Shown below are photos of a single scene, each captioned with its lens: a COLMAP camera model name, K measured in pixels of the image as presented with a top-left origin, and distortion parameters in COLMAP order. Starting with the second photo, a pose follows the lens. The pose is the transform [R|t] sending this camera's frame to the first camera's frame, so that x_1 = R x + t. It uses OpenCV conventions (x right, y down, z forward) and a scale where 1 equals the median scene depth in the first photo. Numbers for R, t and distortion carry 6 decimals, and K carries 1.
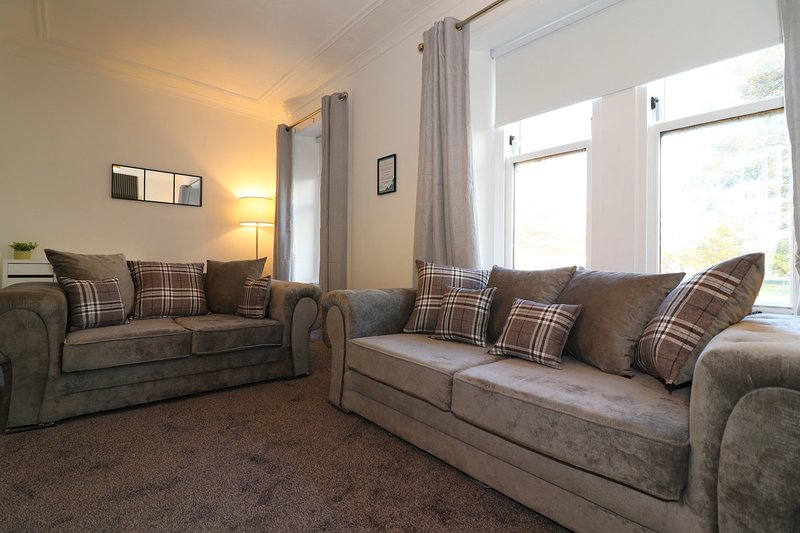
lens RADIAL K [[372.5, 0, 400.2], [0, 372.5, 262.5], [0, 0, 1]] dist [-0.007978, -0.006121]
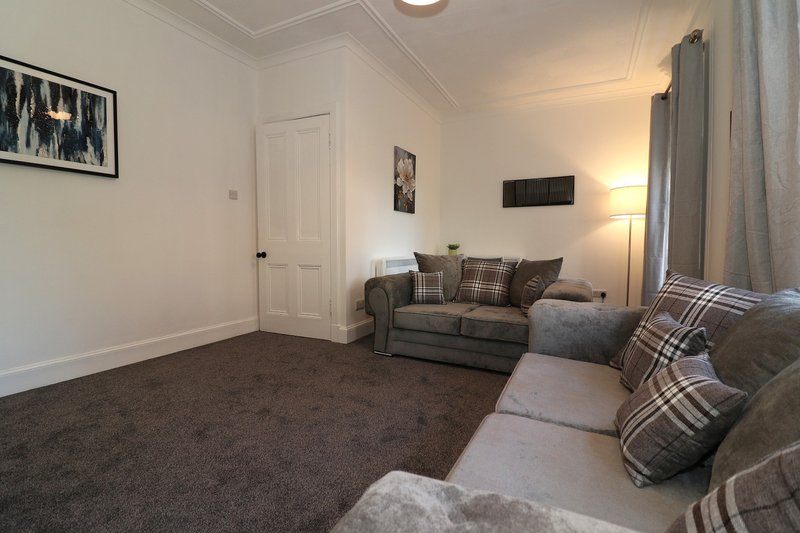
lens RADIAL K [[372.5, 0, 393.4], [0, 372.5, 264.7], [0, 0, 1]] dist [-0.007978, -0.006121]
pose [[0.356774, 0.038339, -0.933404, 0.622830], [-0.000997, 0.999173, 0.040659, -0.054271], [0.934190, -0.013575, 0.356517, 0.354092]]
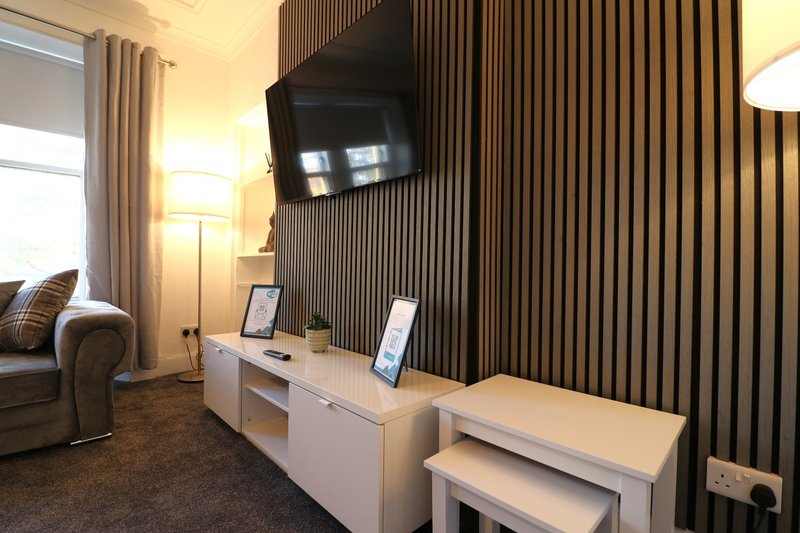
lens RADIAL K [[372.5, 0, 383.7], [0, 372.5, 264.3], [0, 0, 1]] dist [-0.007978, -0.006121]
pose [[-0.017657, -0.005773, 0.999827, -0.581113], [-0.015790, 0.999860, 0.005495, -0.052934], [-0.999719, -0.015690, -0.017745, -0.335010]]
